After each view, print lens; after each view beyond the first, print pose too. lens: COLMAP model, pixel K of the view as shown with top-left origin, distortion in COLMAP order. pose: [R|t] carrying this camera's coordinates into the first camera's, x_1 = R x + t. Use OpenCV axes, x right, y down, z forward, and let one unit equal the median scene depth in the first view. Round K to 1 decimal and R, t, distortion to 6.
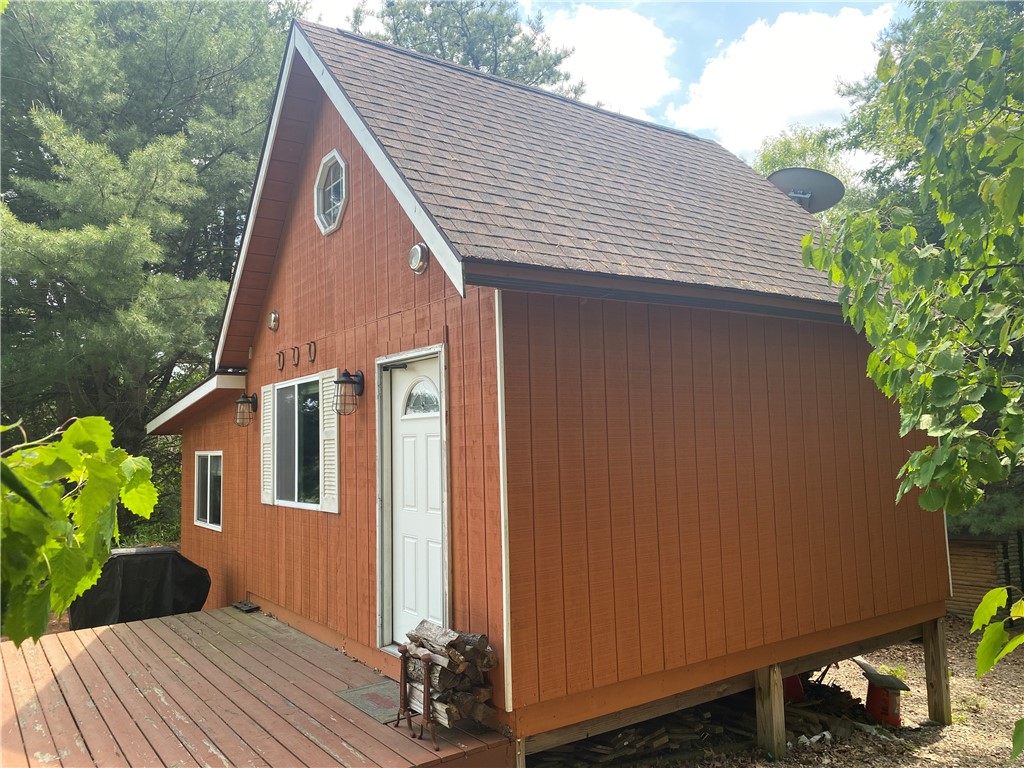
lens RADIAL K [[787.1, 0, 513.7], [0, 787.1, 373.0], [0, 0, 1]] dist [-0.040235, 0.064308]
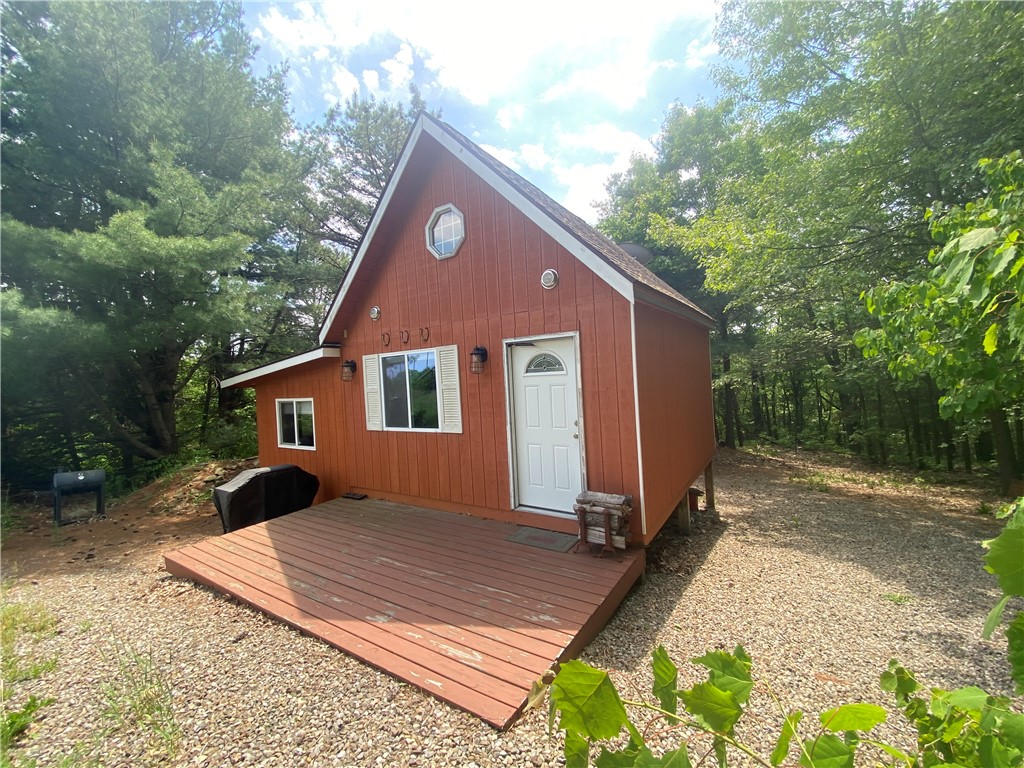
lens RADIAL K [[408.3, 0, 512.0], [0, 408.3, 384.0], [0, 0, 1]] dist [0.010146, -0.000057]
pose [[0.927674, -0.032251, 0.371996, -0.409265], [-0.003203, 0.995539, 0.094298, -0.005101], [-0.373378, -0.088669, 0.923432, 0.165487]]
